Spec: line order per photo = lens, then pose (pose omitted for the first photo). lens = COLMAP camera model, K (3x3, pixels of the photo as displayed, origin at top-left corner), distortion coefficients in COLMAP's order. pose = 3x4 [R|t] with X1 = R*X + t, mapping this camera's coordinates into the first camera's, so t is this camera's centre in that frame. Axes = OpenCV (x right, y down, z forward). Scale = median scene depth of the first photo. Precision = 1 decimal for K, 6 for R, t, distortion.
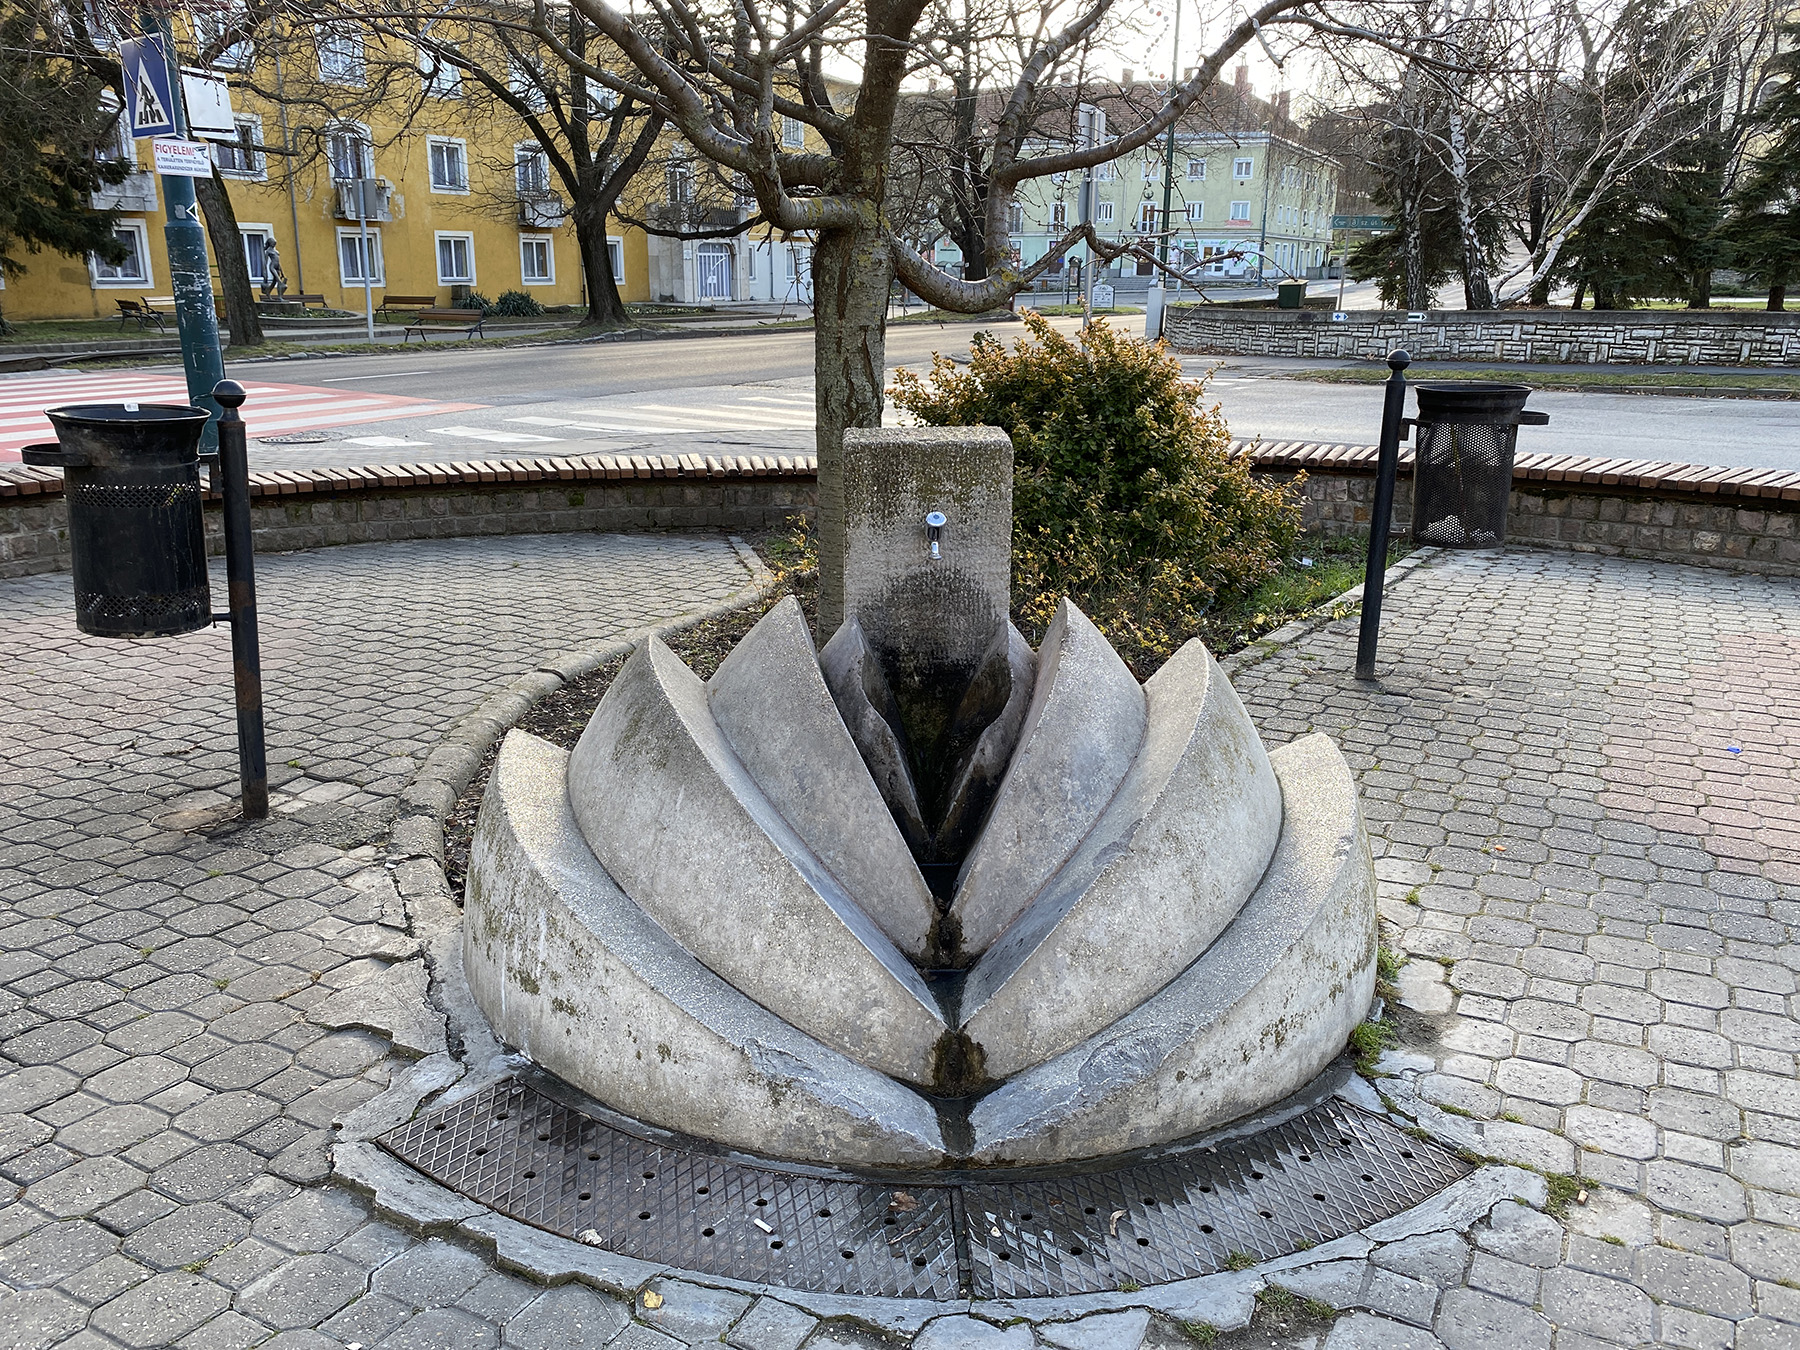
lens RADIAL K [[1375.7, 0, 900.5], [0, 1375.7, 674.7], [0, 0, 1]] dist [0.016419, -0.011869]
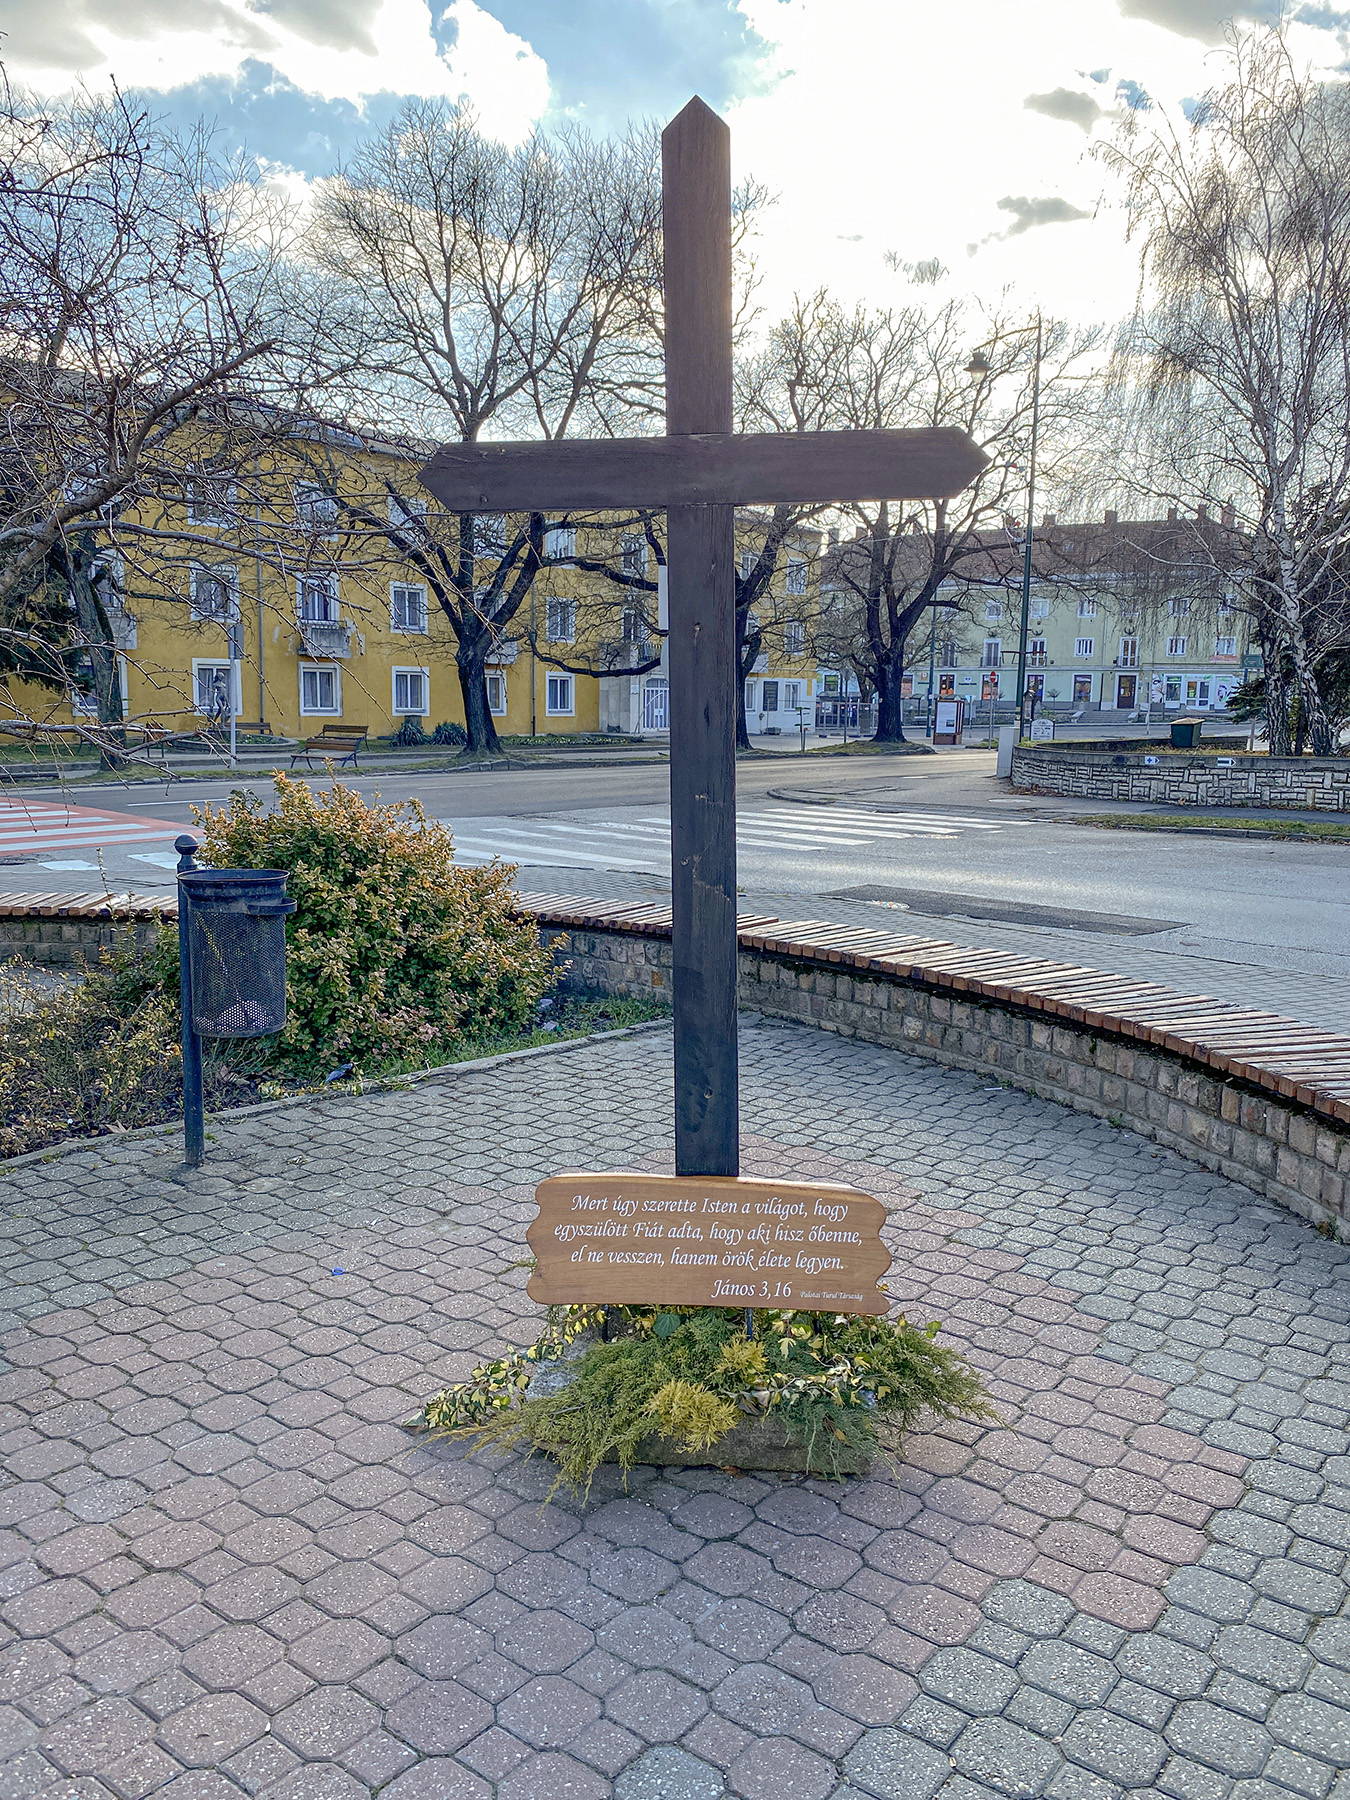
lens RADIAL K [[1375.7, 0, 676.5], [0, 1375.7, 901.1], [0, 0, 1]] dist [0.016419, -0.011869]
pose [[0.984746, 0.032871, -0.170865, 0.149193], [-0.056443, 0.989238, -0.134988, -0.012031], [0.164589, 0.142573, 0.976004, 0.016095]]
